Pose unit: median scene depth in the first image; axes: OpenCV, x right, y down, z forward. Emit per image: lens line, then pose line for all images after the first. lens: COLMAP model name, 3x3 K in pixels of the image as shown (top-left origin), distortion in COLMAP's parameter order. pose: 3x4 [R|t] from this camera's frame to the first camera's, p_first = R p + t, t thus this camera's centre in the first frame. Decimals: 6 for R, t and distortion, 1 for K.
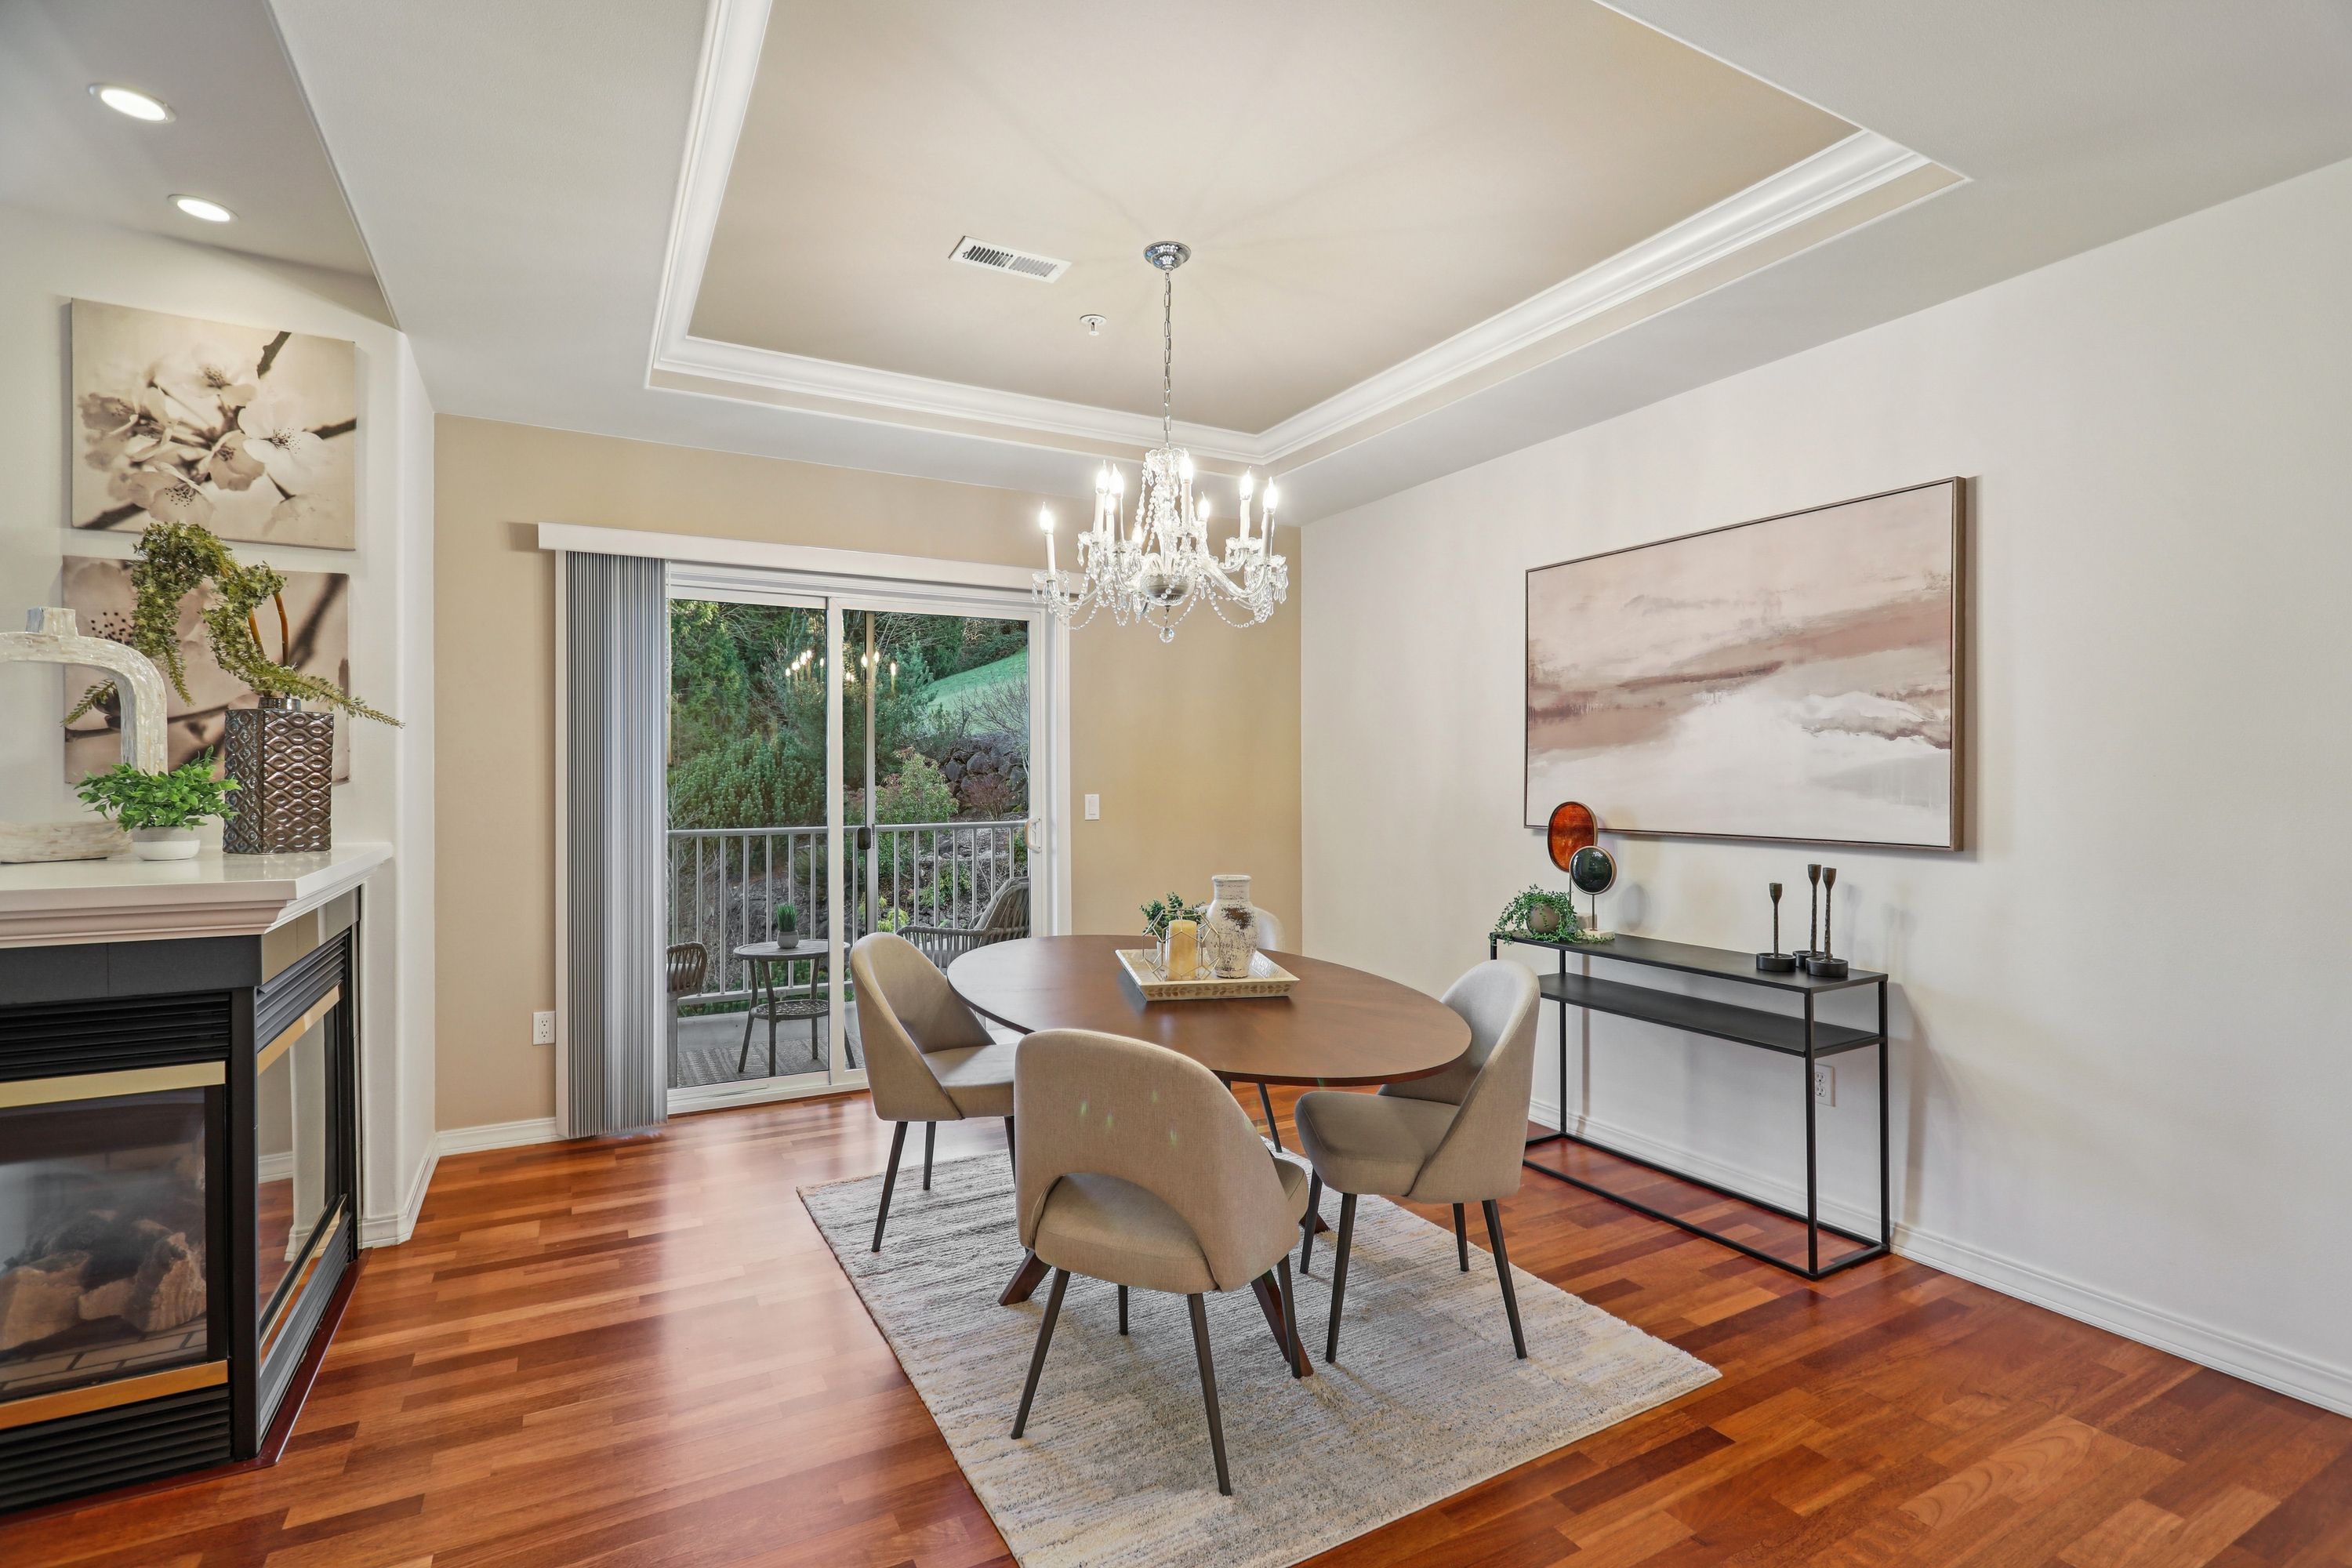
lens RADIAL K [[1107.6, 0, 1183.5], [0, 1107.6, 784.4], [0, 0, 1]] dist [-0.001874, 0.002495]
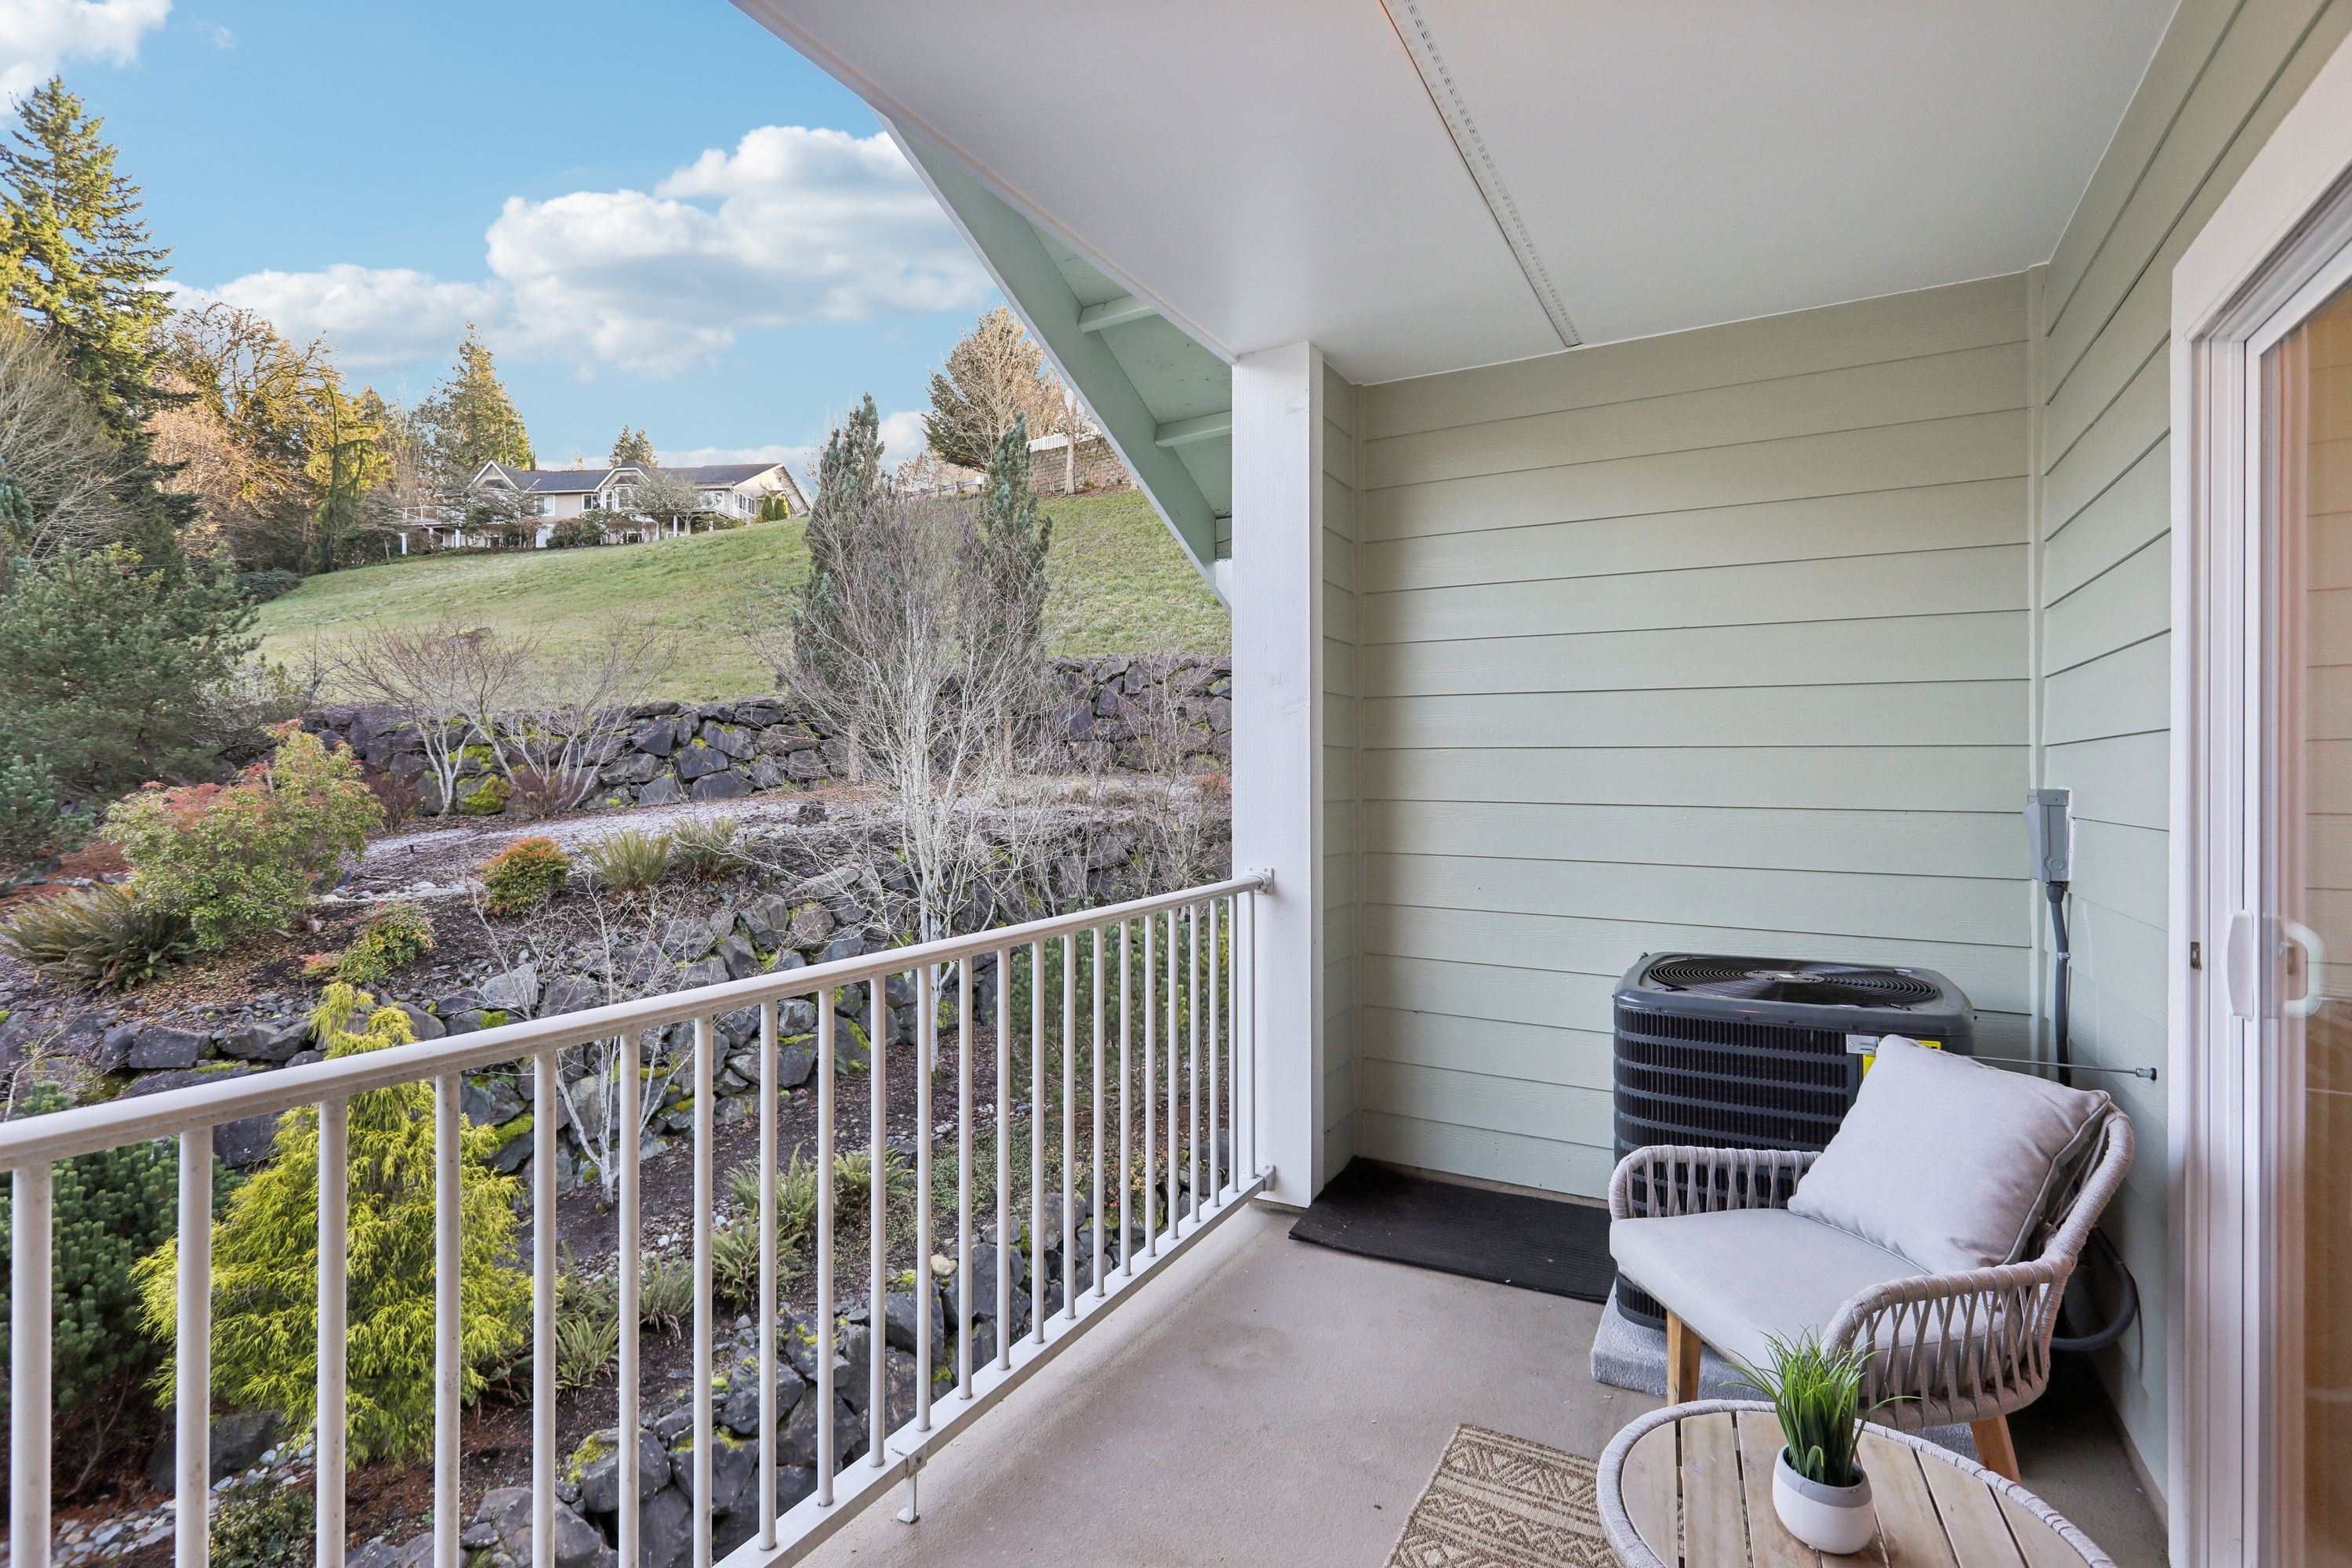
lens RADIAL K [[1107.6, 0, 1179.7], [0, 1107.6, 773.4], [0, 0, 1]] dist [-0.001874, 0.002495]
pose [[0.848703, 0.008099, 0.528808, -1.029355], [-0.006251, 0.999967, -0.005284, -0.026666], [-0.528834, 0.001180, 0.848725, 1.541701]]
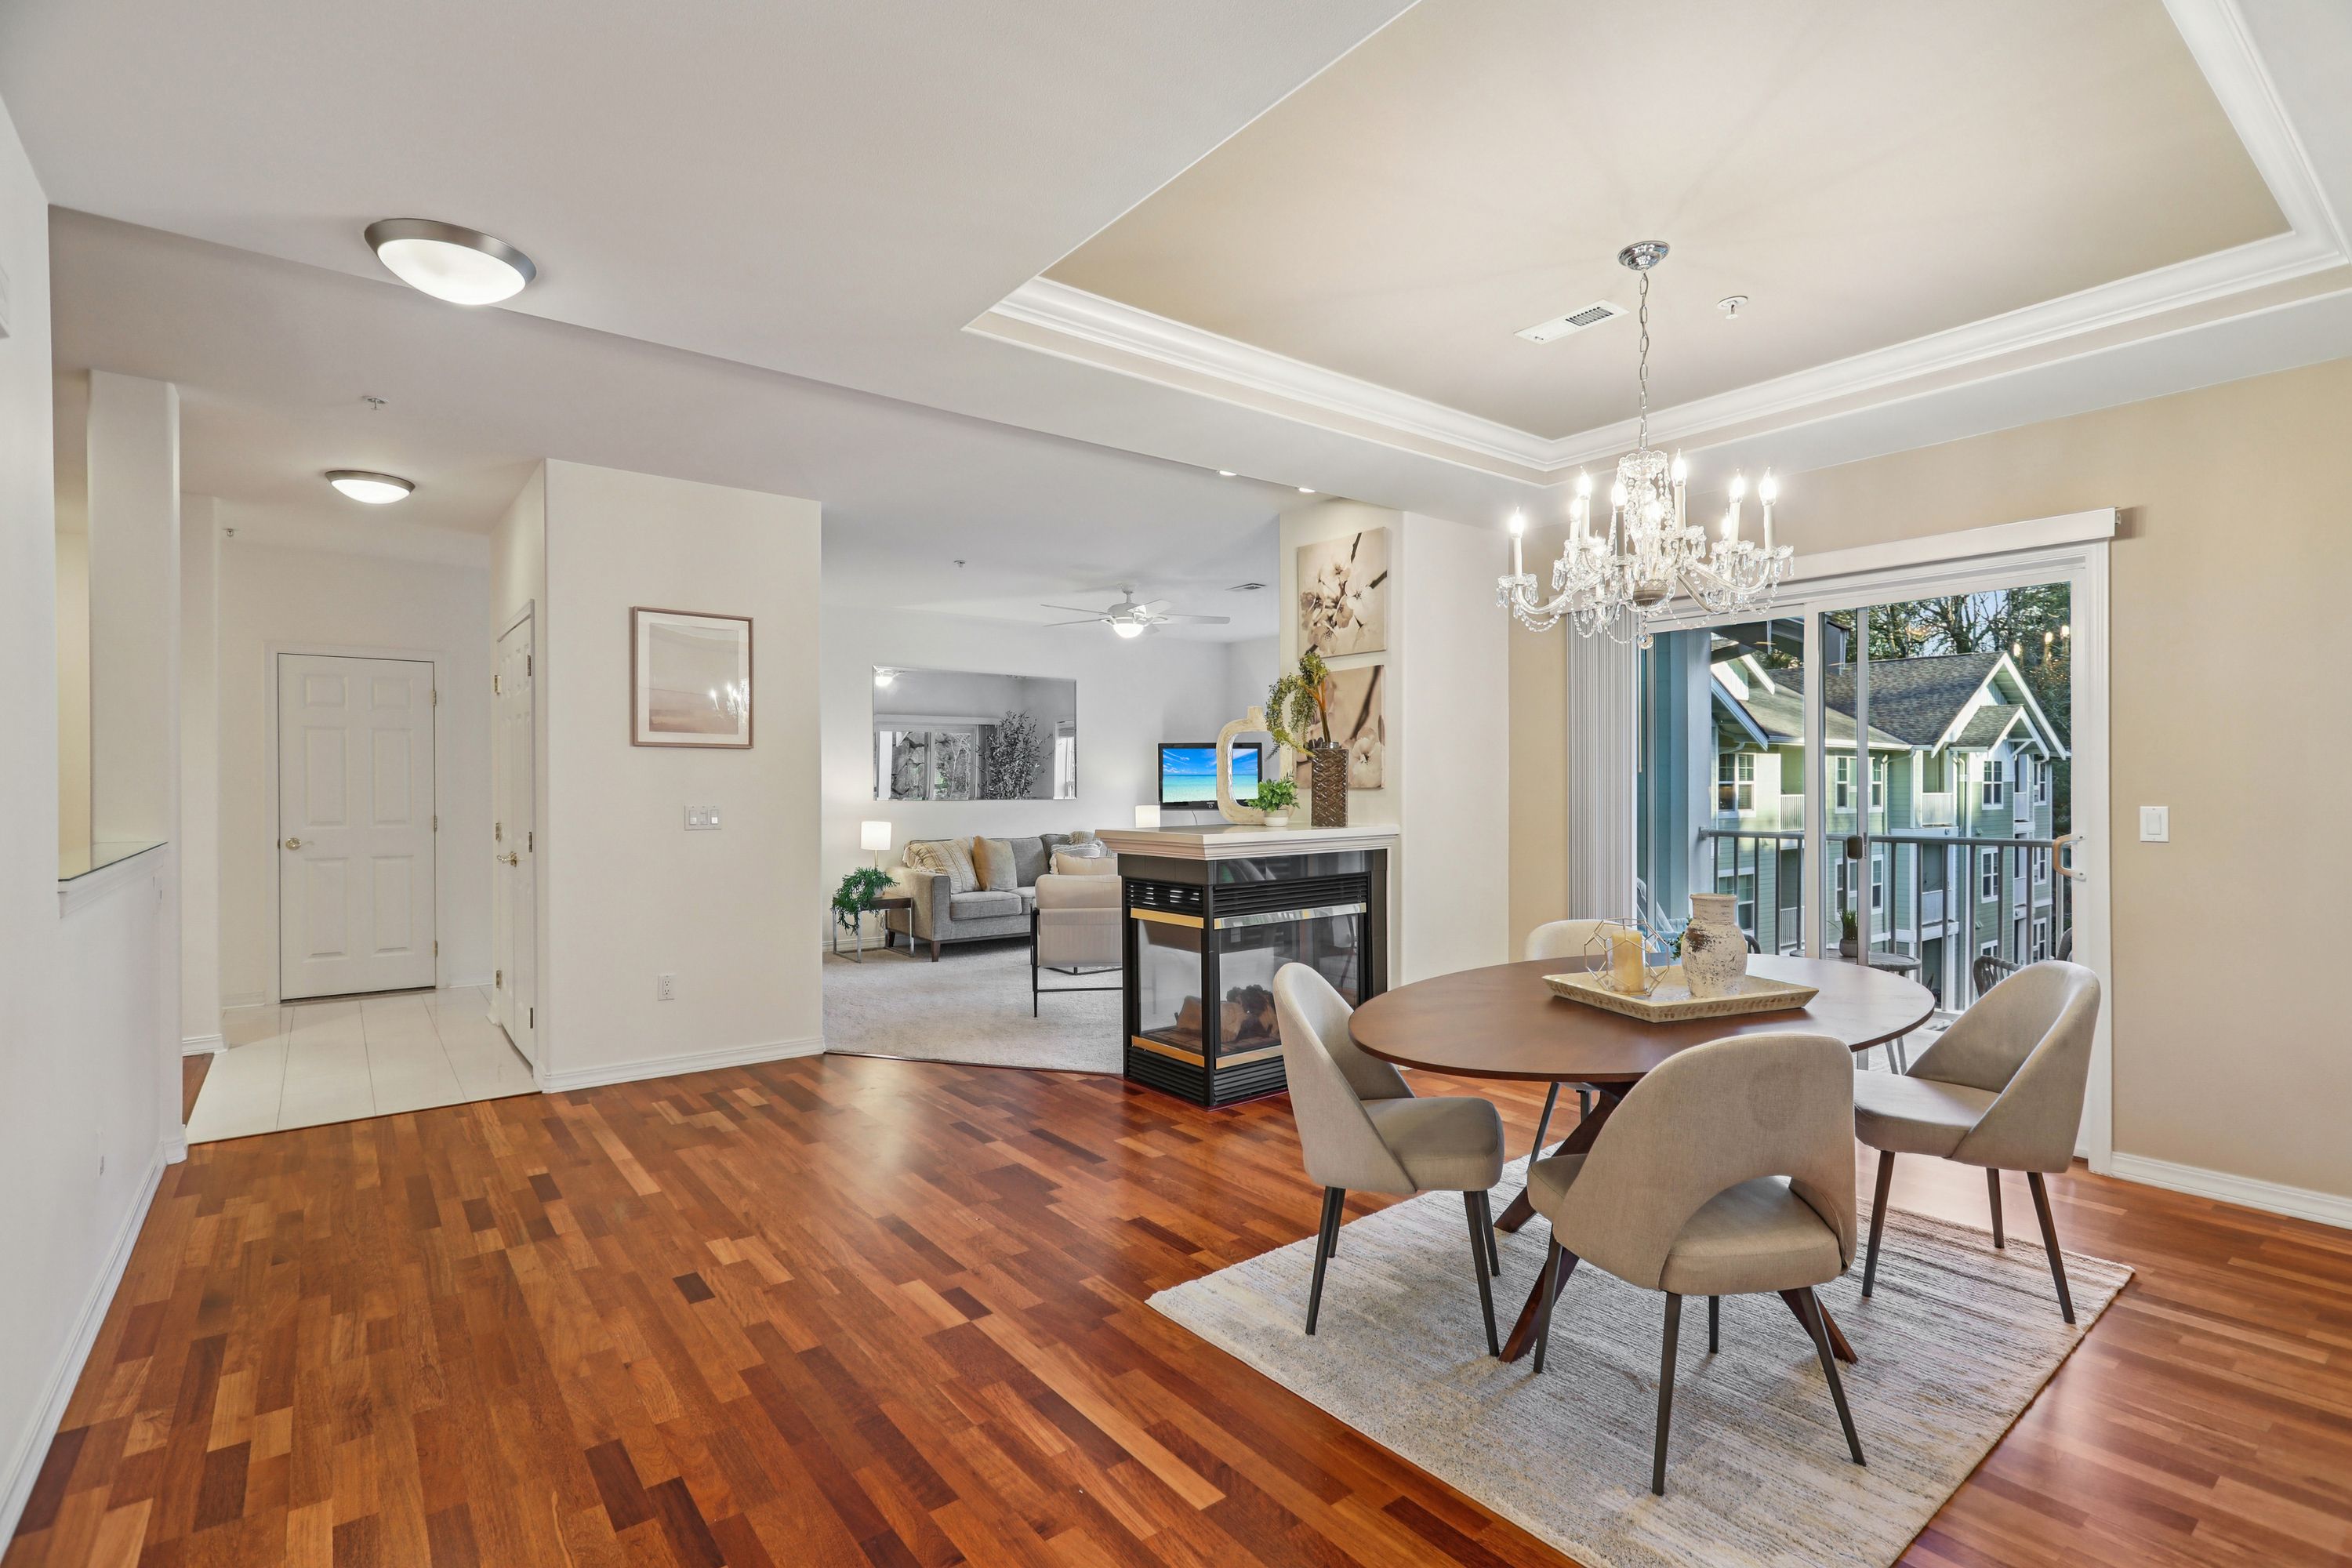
lens RADIAL K [[1107.6, 0, 1178.0], [0, 1107.6, 786.3], [0, 0, 1]] dist [-0.001874, 0.002495]
pose [[0.157030, 0.001936, -0.987592, 0.878959], [-0.003158, 0.999994, 0.001458, -0.005440], [0.987589, 0.002890, 0.157035, 0.430242]]
